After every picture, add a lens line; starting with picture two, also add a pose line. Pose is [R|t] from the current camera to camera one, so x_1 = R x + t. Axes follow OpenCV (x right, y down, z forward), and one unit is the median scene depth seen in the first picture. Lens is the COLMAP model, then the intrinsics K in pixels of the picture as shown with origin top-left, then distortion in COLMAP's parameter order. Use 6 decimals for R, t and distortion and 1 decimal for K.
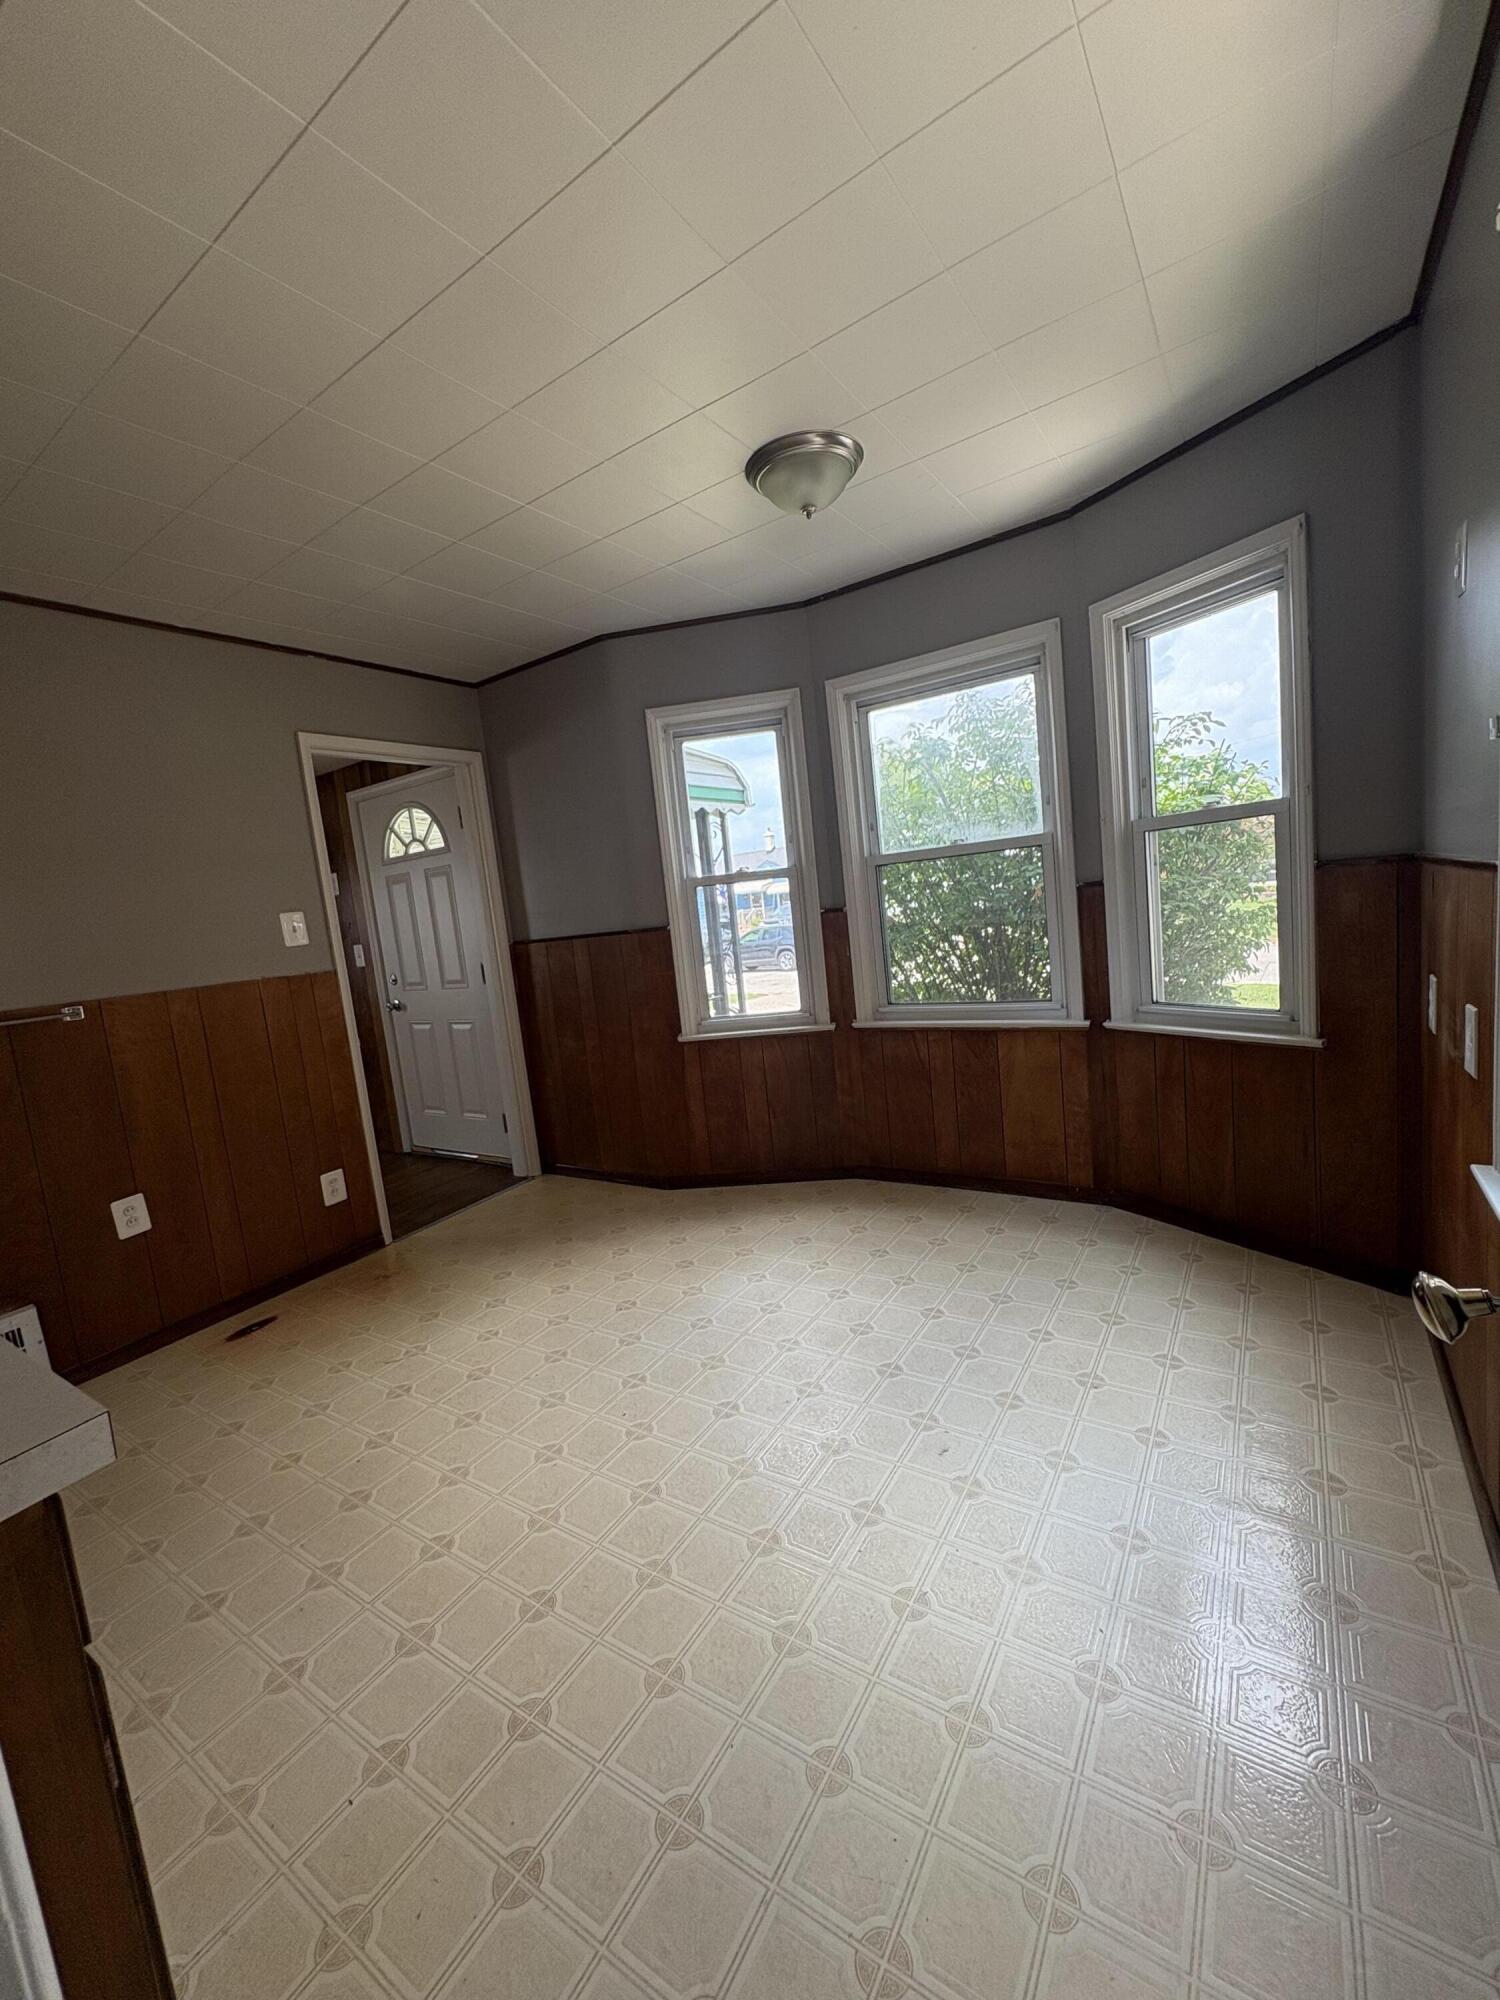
lens RADIAL K [[799.2, 0, 751.4], [0, 799.2, 1003.1], [0, 0, 1]] dist [0.000426, 0.000053]
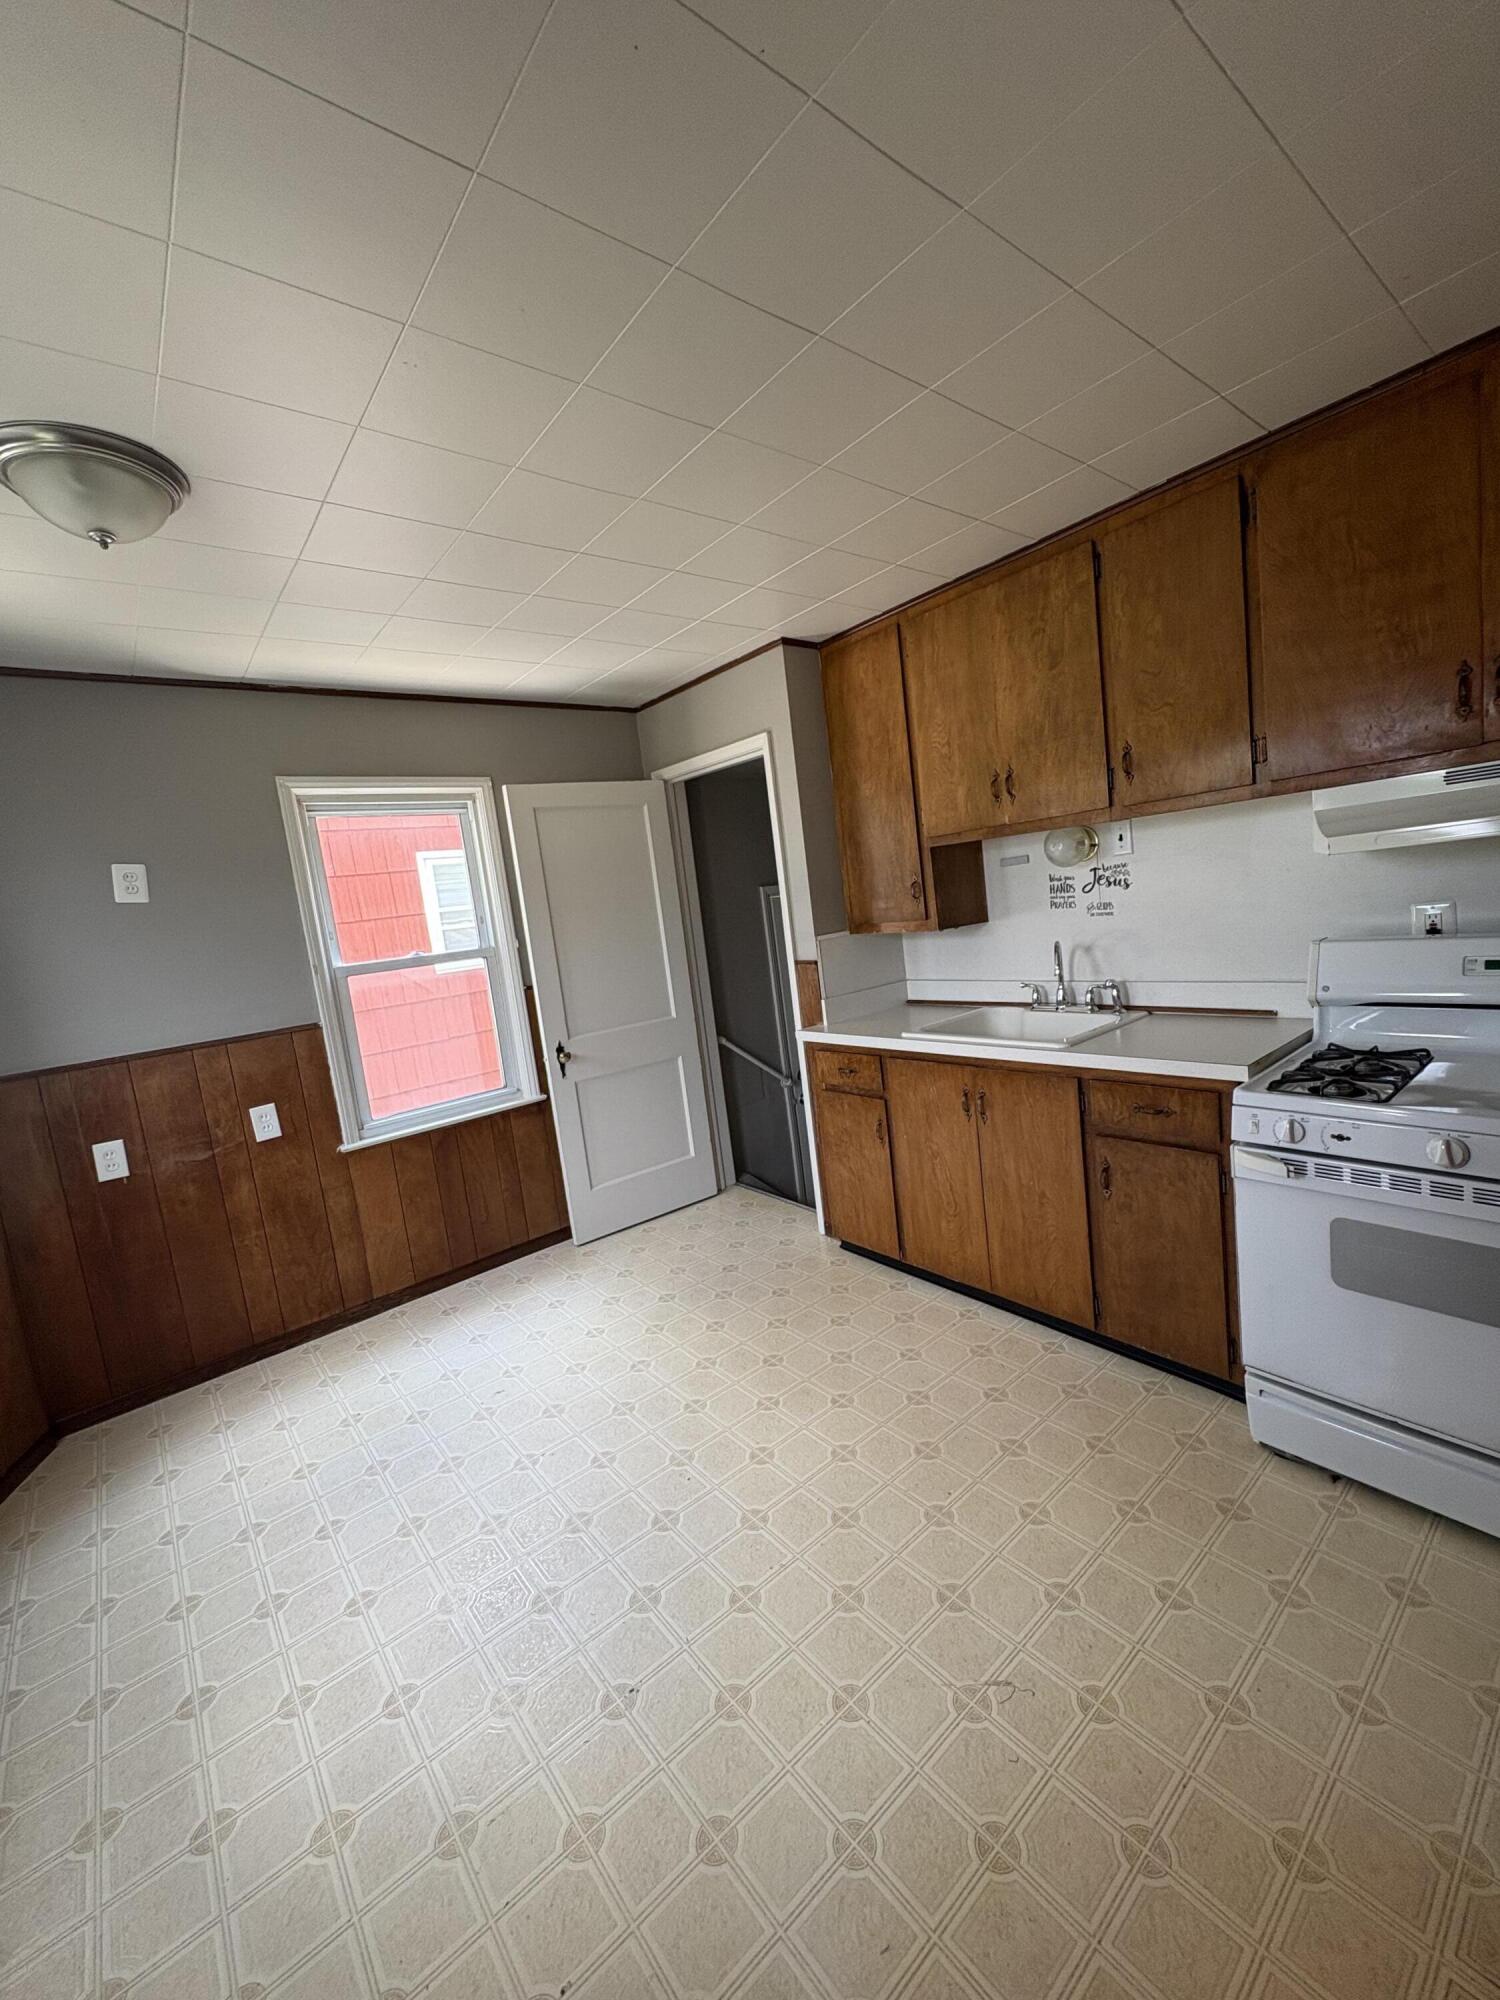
lens RADIAL K [[799.2, 0, 747.8], [0, 799.2, 995.9], [0, 0, 1]] dist [0.000426, 0.000053]
pose [[-0.930006, 0.179599, 0.320675, -0.691861], [0.252591, 0.946110, 0.202668, -0.265665], [-0.266995, 0.269482, -0.925253, 1.822502]]
